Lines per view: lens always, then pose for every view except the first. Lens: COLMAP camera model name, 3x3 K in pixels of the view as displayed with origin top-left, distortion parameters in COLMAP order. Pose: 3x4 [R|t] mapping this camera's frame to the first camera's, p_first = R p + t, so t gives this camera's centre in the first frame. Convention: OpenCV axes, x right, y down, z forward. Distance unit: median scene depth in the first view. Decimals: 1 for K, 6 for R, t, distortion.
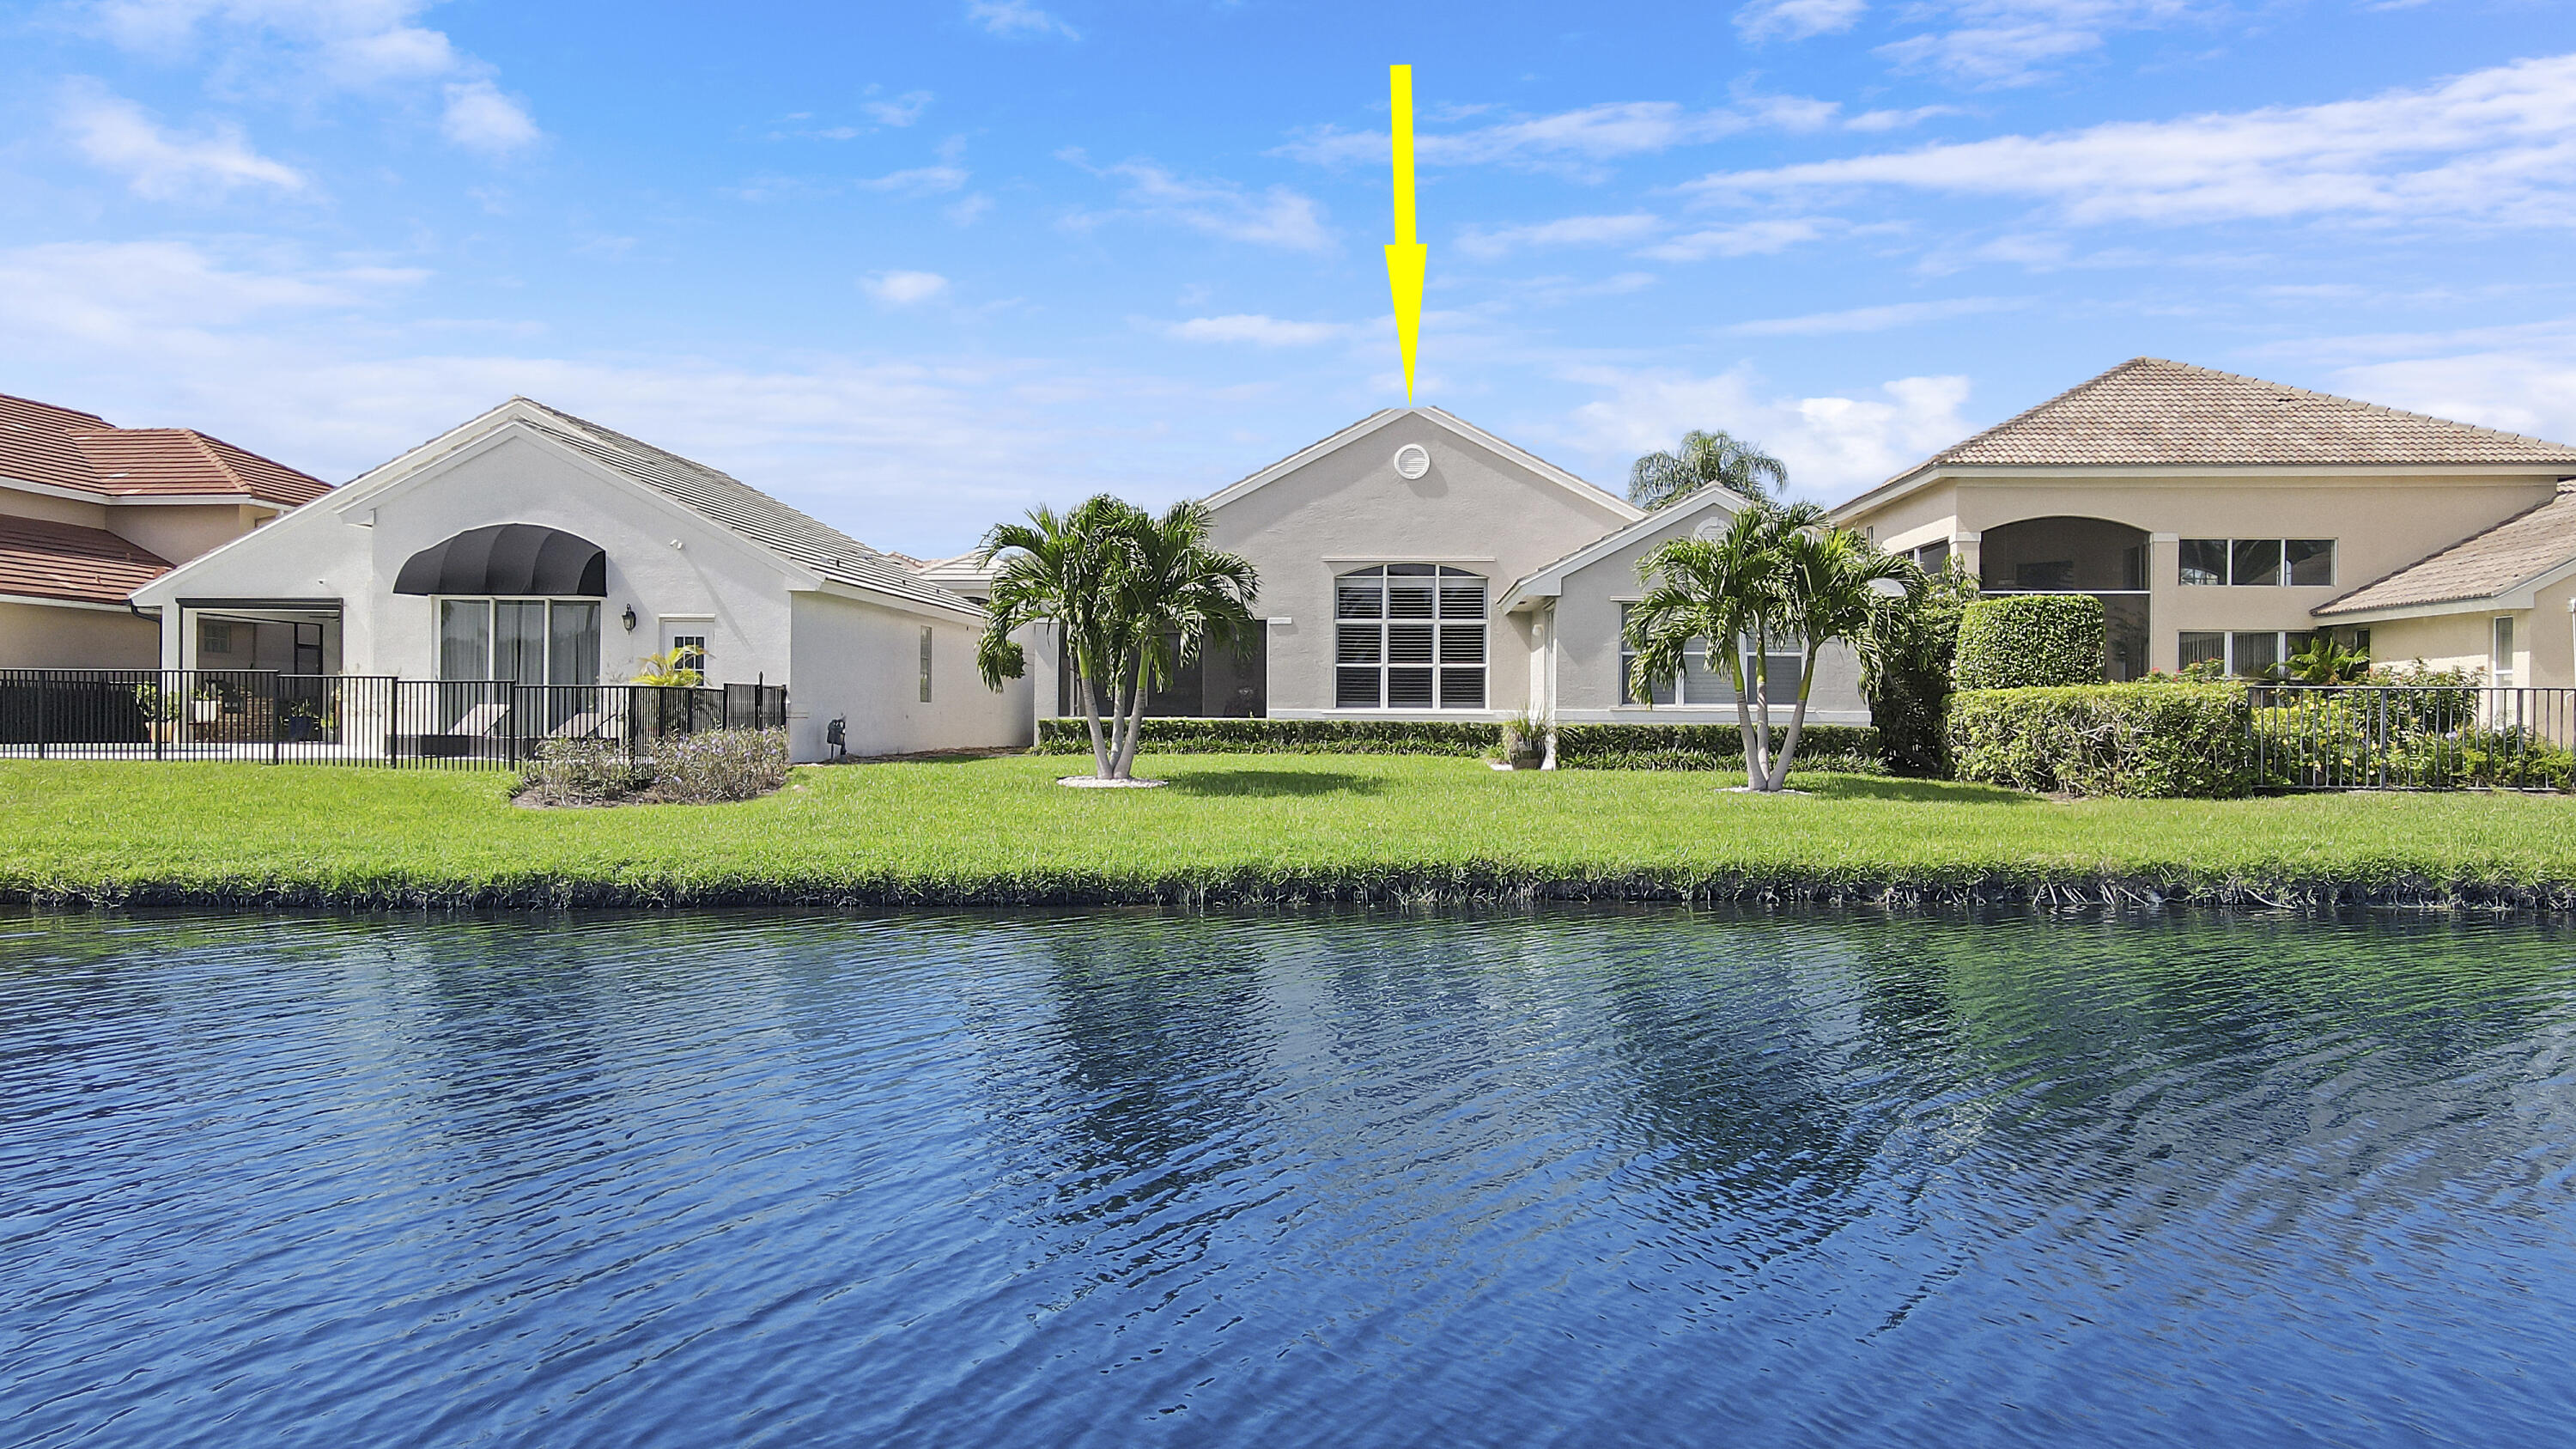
lens RADIAL K [[1908.8, 0, 1352.6], [0, 1908.8, 726.7], [0, 0, 1]] dist [0.011896, 0.001035]
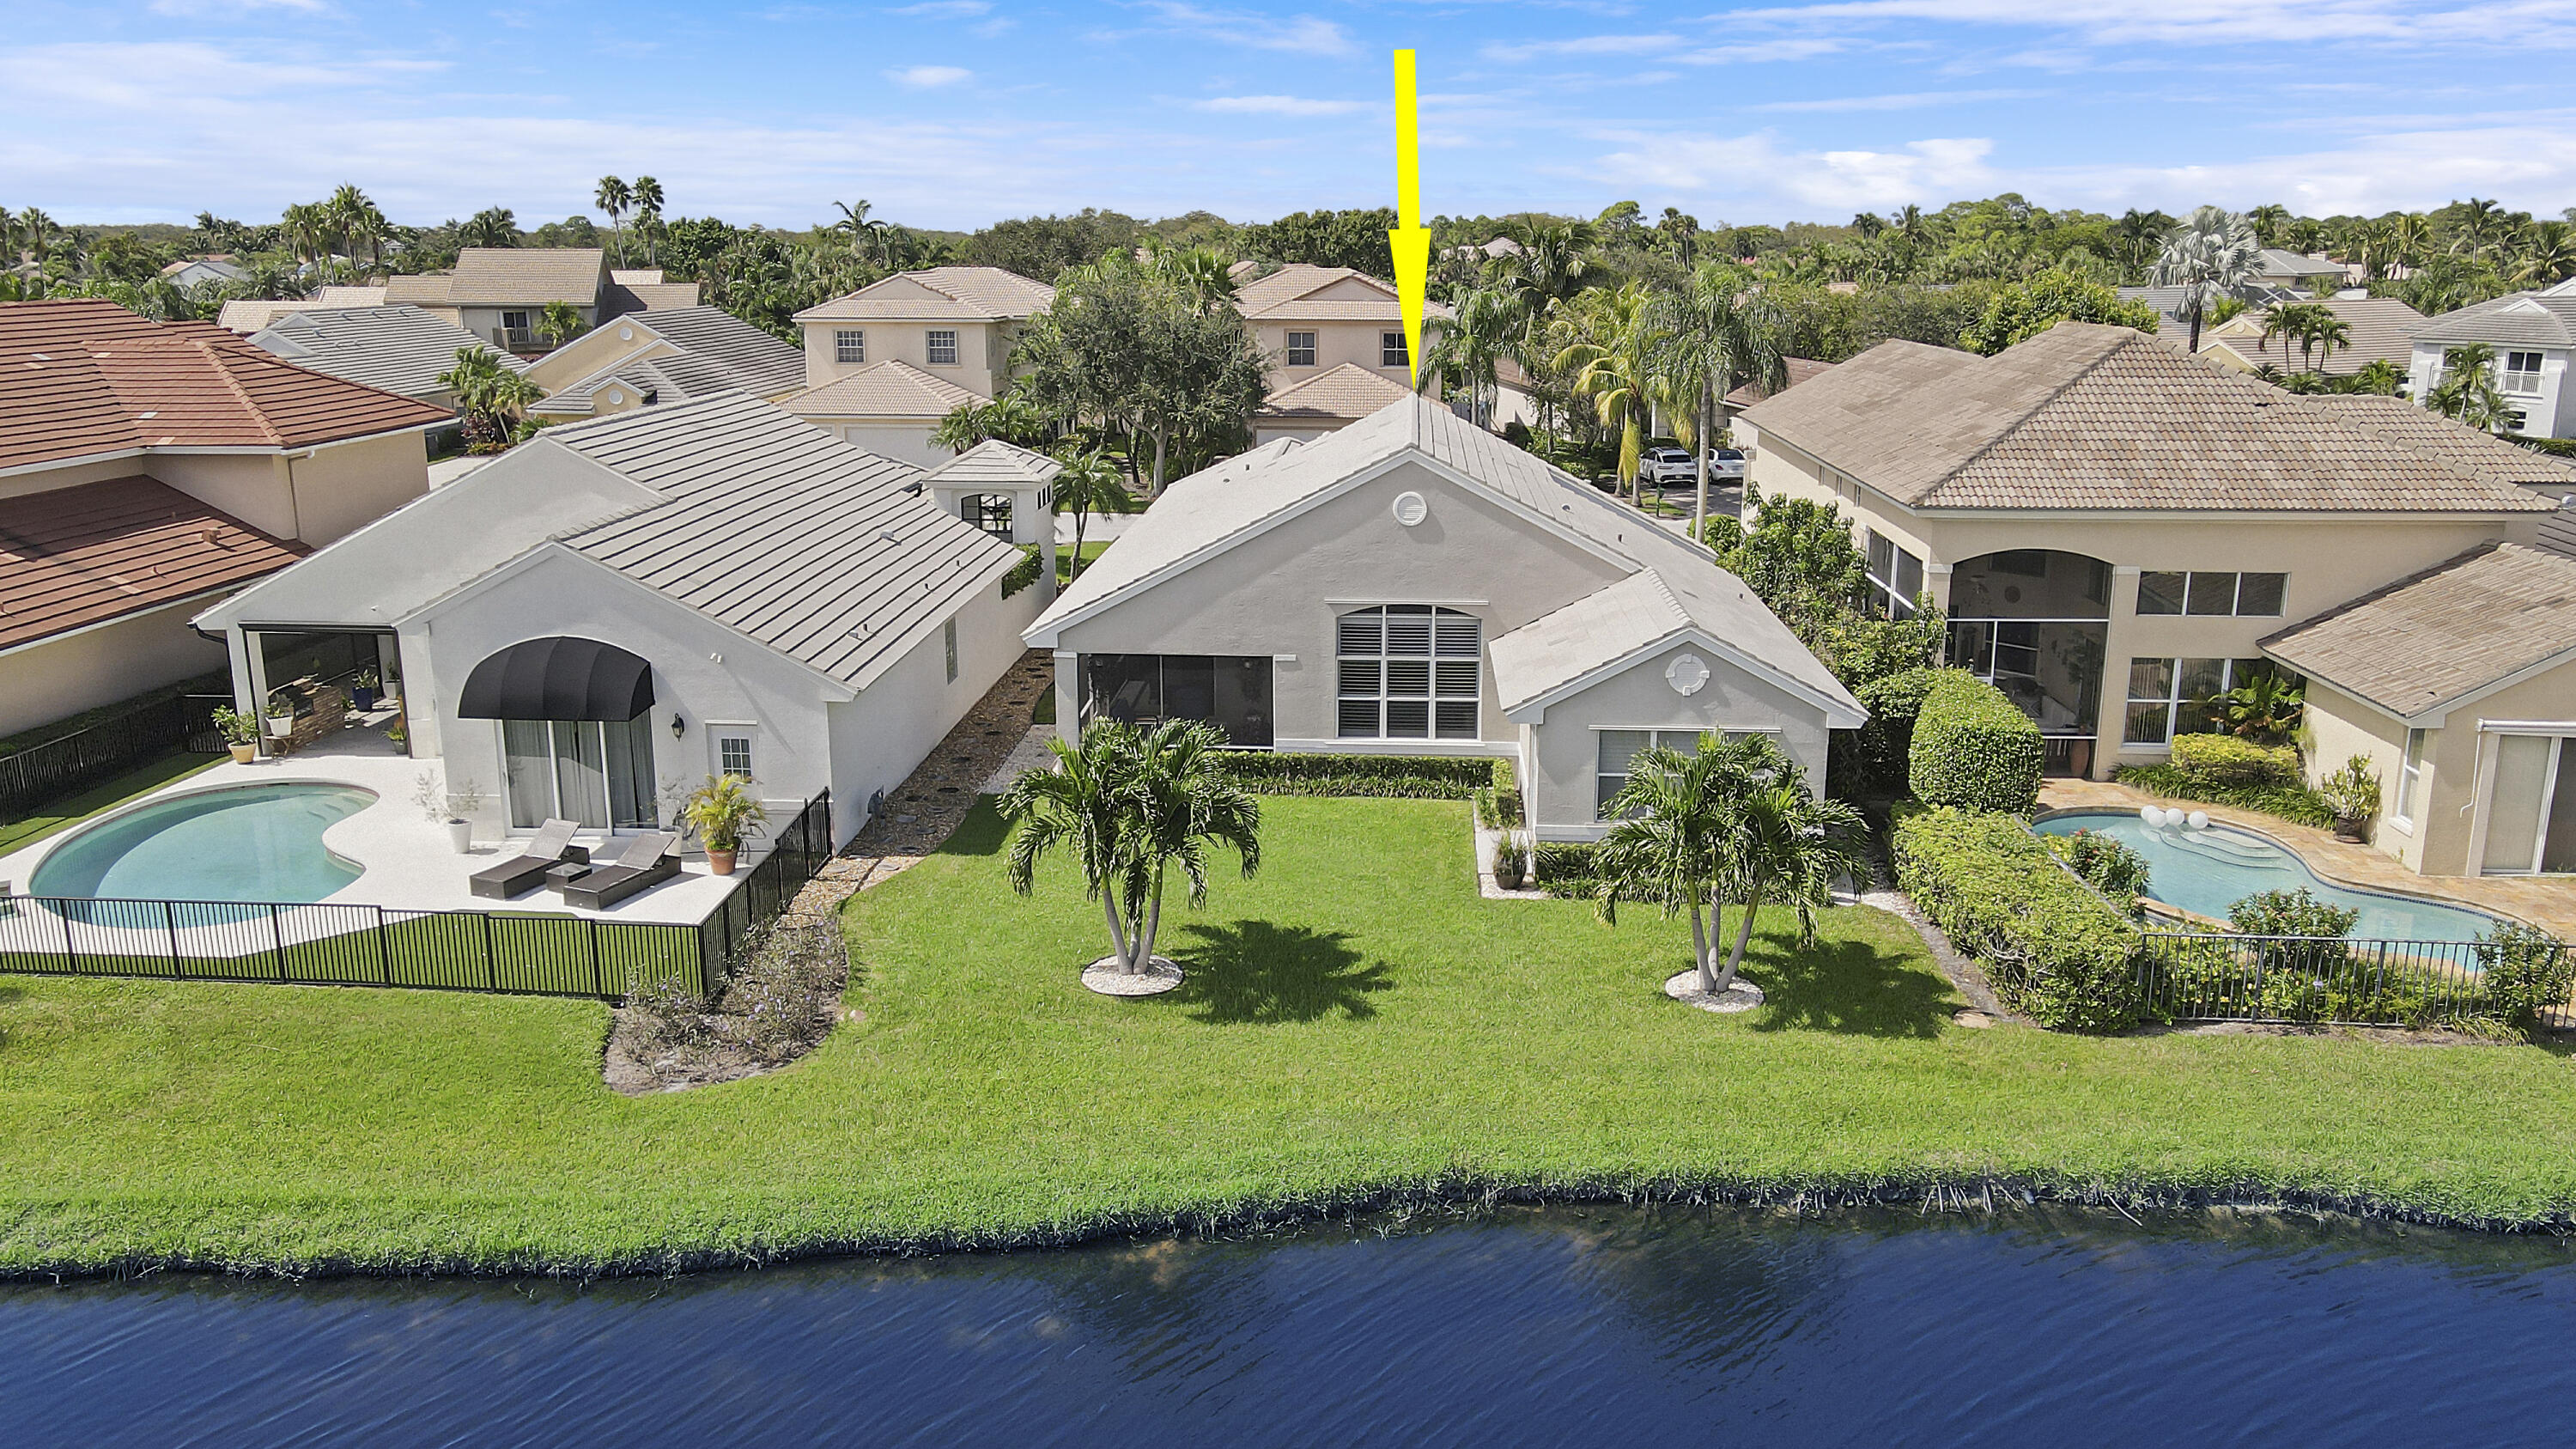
lens RADIAL K [[1907.0, 0, 1377.7], [0, 1907.0, 713.8], [0, 0, 1]] dist [0.011369, 0.001585]
pose [[0.999992, 0.002152, 0.003385, 0.010095], [-0.002879, 0.972678, 0.232142, -0.274086], [-0.002793, -0.232150, 0.972676, -0.039197]]
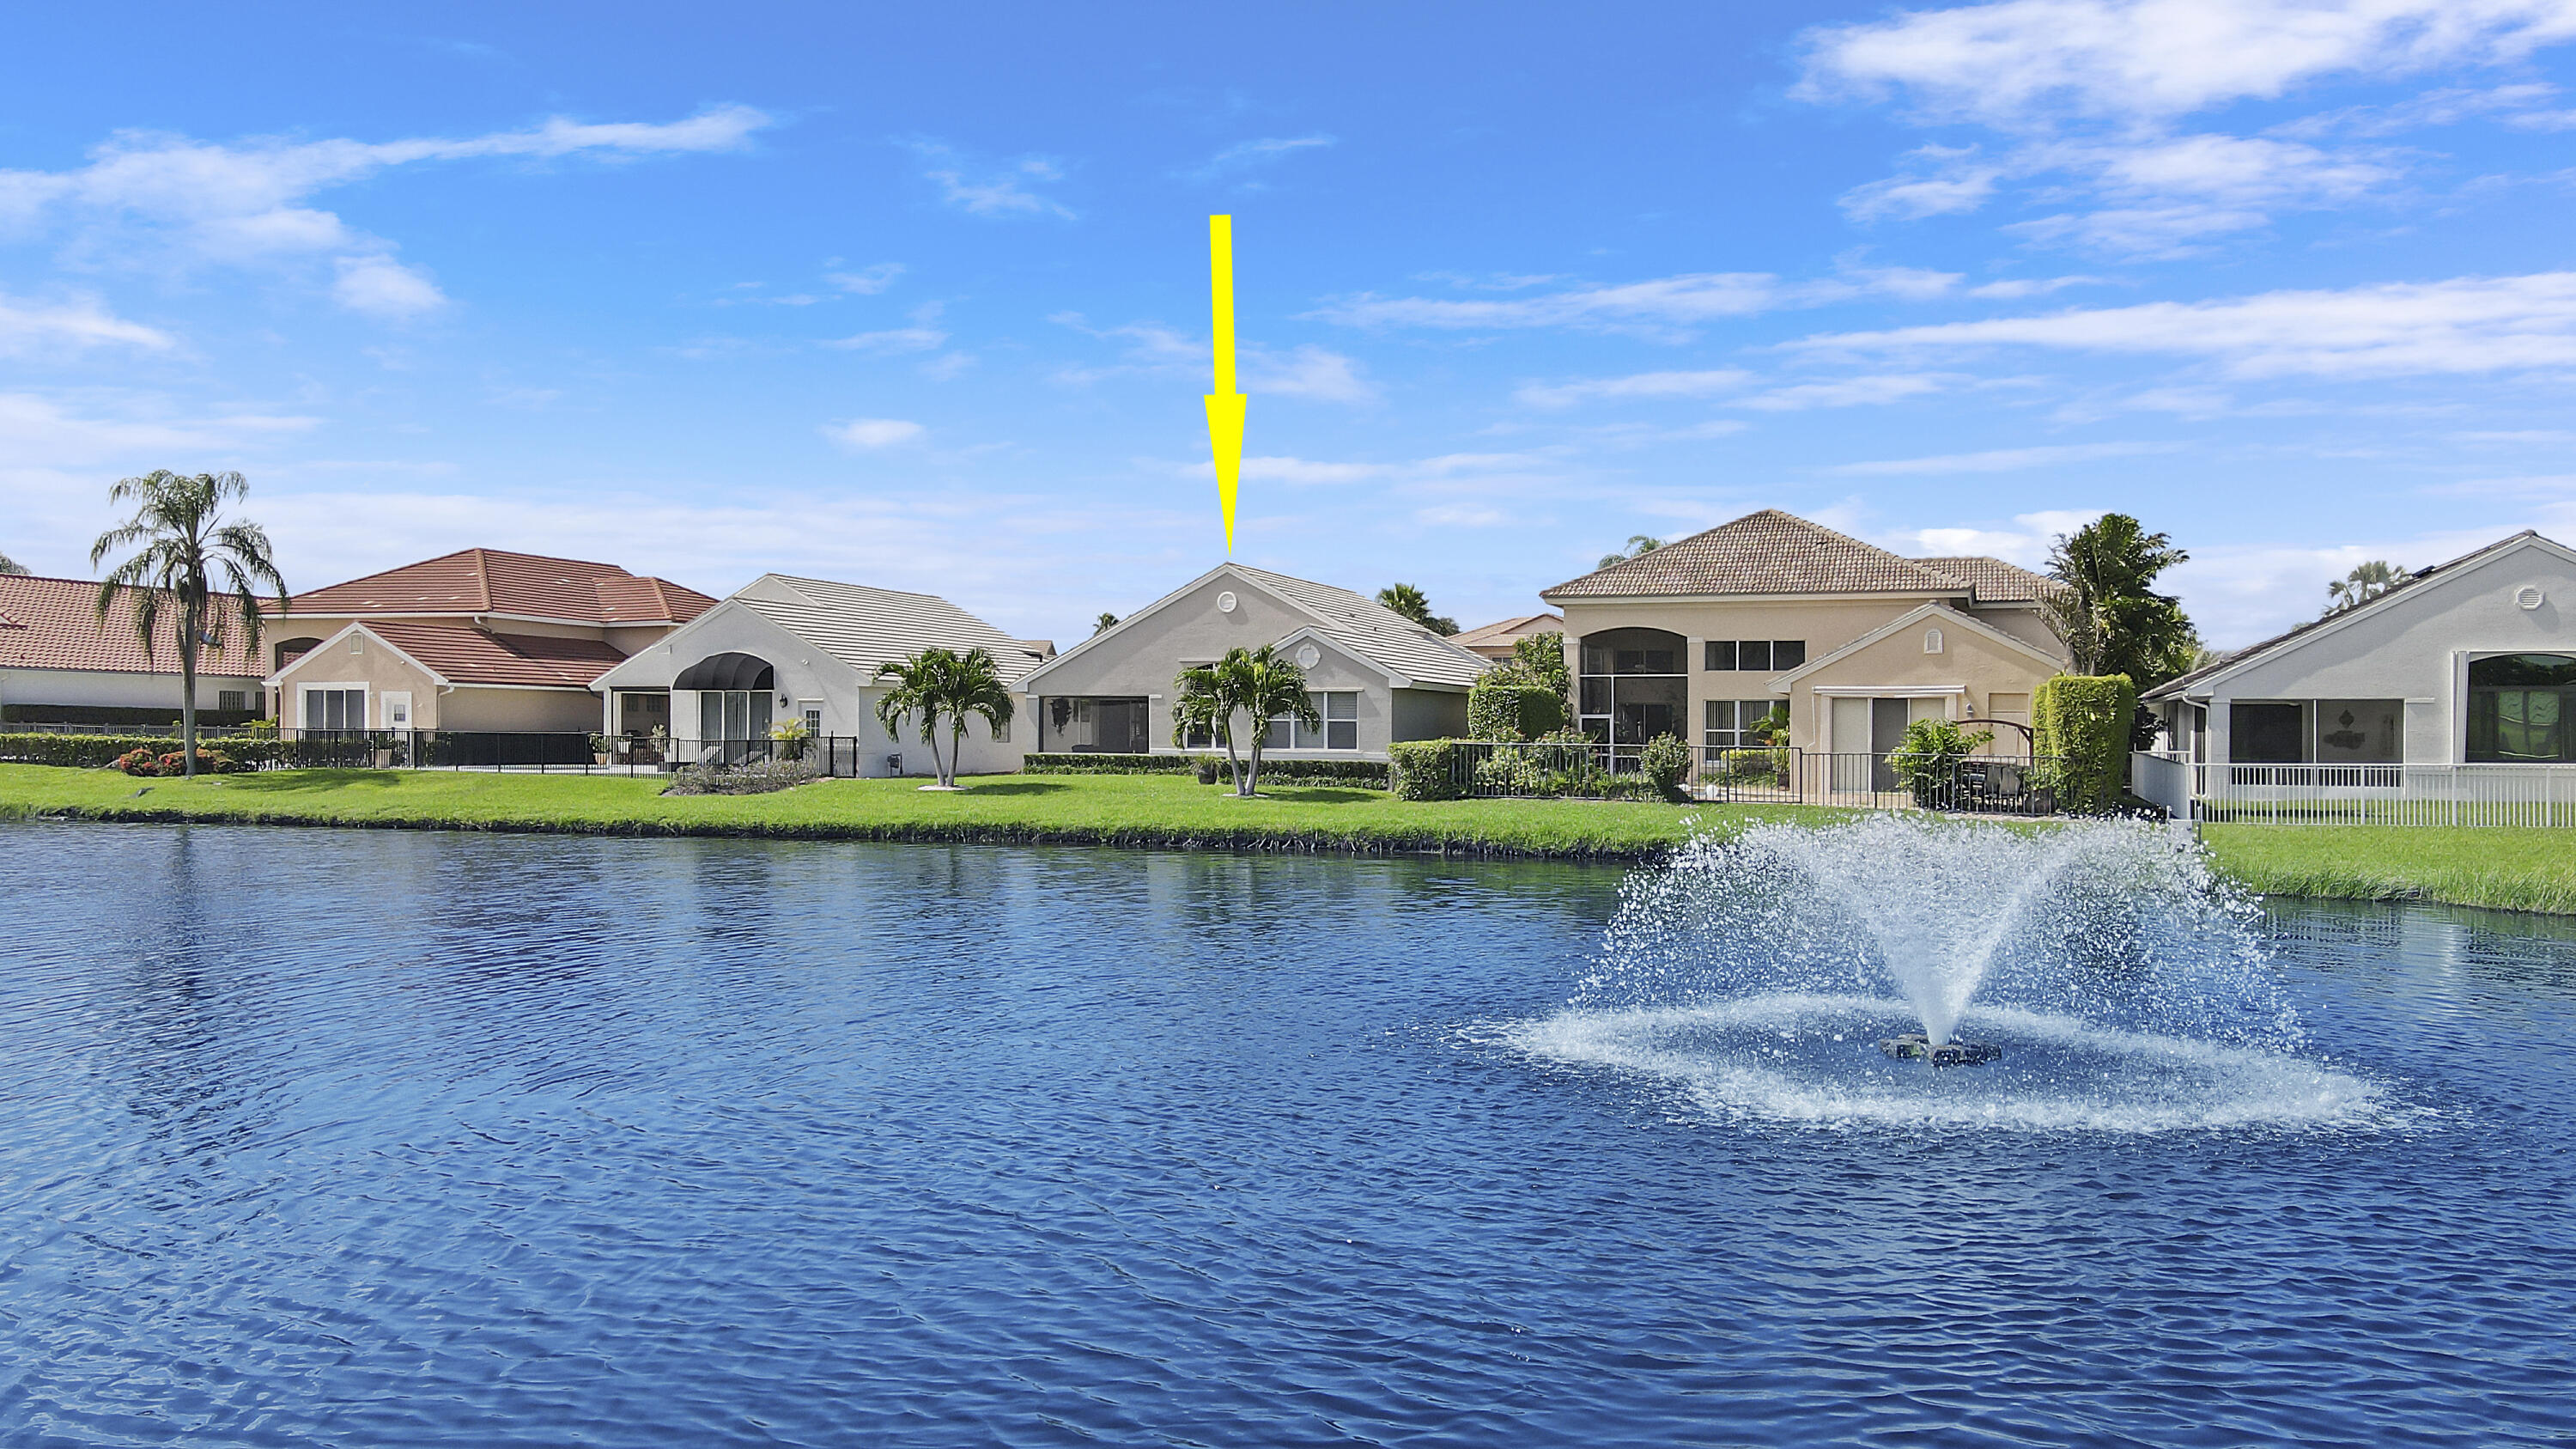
lens RADIAL K [[1908.8, 0, 1352.6], [0, 1908.8, 726.7], [0, 0, 1]] dist [0.011896, 0.001035]
pose [[0.958698, 0.000600, -0.284426, 0.620448], [-0.003787, 0.999936, -0.010655, -0.011448], [0.284401, 0.011292, 0.958639, -0.585833]]
